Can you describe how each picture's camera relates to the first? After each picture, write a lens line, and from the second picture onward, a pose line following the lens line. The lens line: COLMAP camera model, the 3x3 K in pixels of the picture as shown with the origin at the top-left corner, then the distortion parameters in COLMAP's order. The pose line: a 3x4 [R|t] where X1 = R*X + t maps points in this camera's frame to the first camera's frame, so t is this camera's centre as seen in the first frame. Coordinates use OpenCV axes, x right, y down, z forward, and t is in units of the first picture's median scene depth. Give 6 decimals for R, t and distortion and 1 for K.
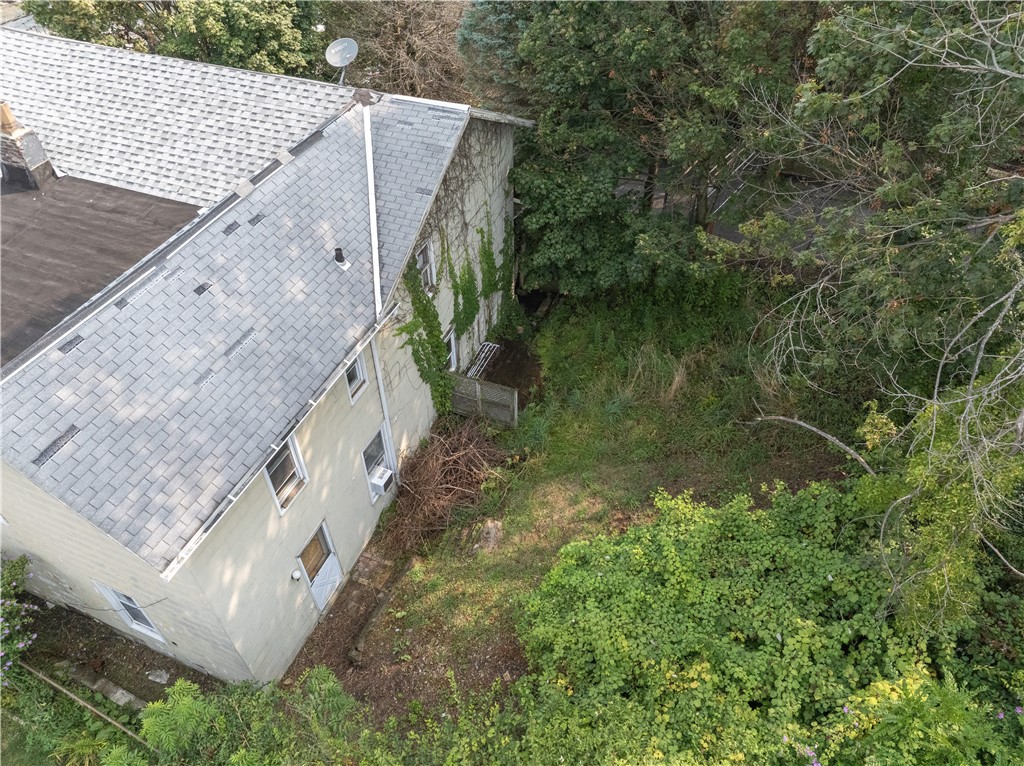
lens RADIAL K [[725.7, 0, 512.0], [0, 725.7, 383.0], [0, 0, 1]] dist [-0.036218, -0.009822]
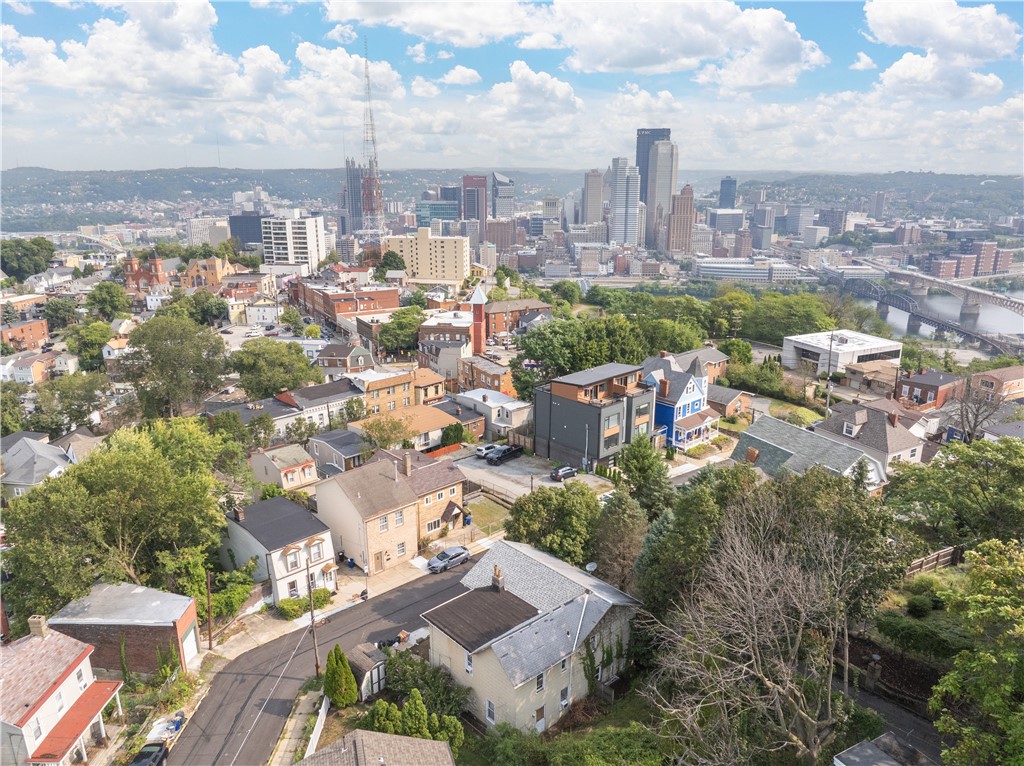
lens RADIAL K [[725.7, 0, 512.0], [0, 725.7, 383.0], [0, 0, 1]] dist [-0.036218, -0.009822]
pose [[0.900480, 0.128695, -0.415420, 0.701433], [-0.308934, 0.861606, -0.402735, 0.244664], [0.306098, 0.490992, 0.815617, -2.210343]]
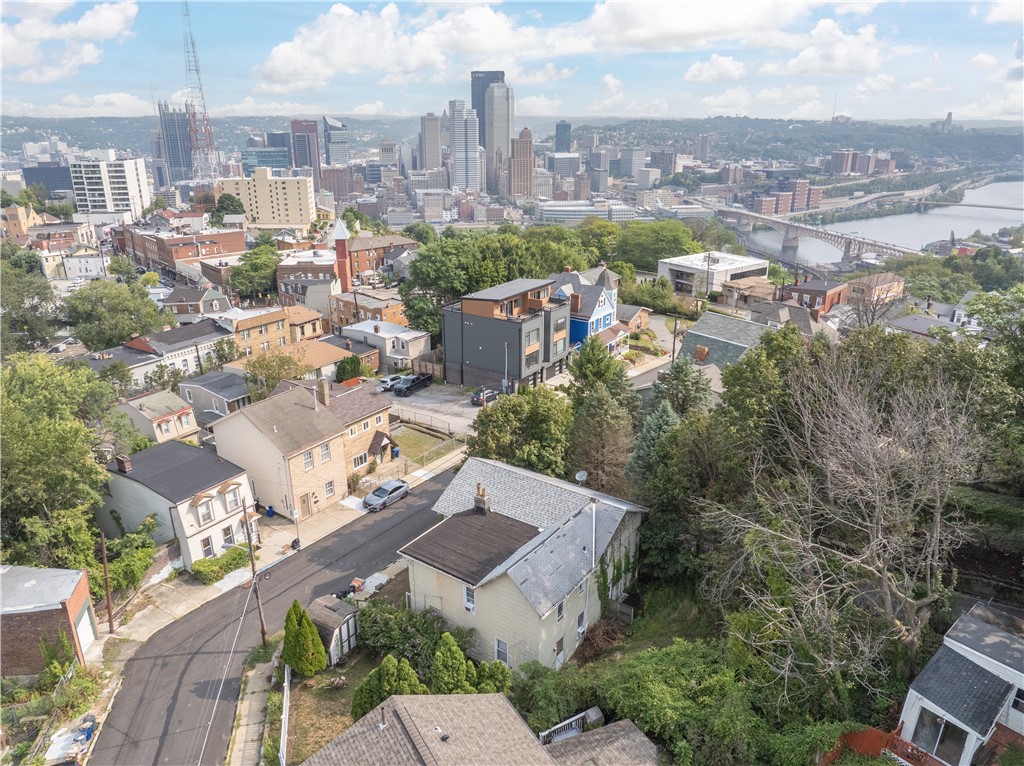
lens RADIAL K [[725.7, 0, 512.0], [0, 725.7, 383.0], [0, 0, 1]] dist [-0.036218, -0.009822]
pose [[0.974241, 0.084948, -0.208898, 0.055709], [-0.163724, 0.903462, -0.396171, 0.380041], [0.155078, 0.420167, 0.894098, -1.759051]]
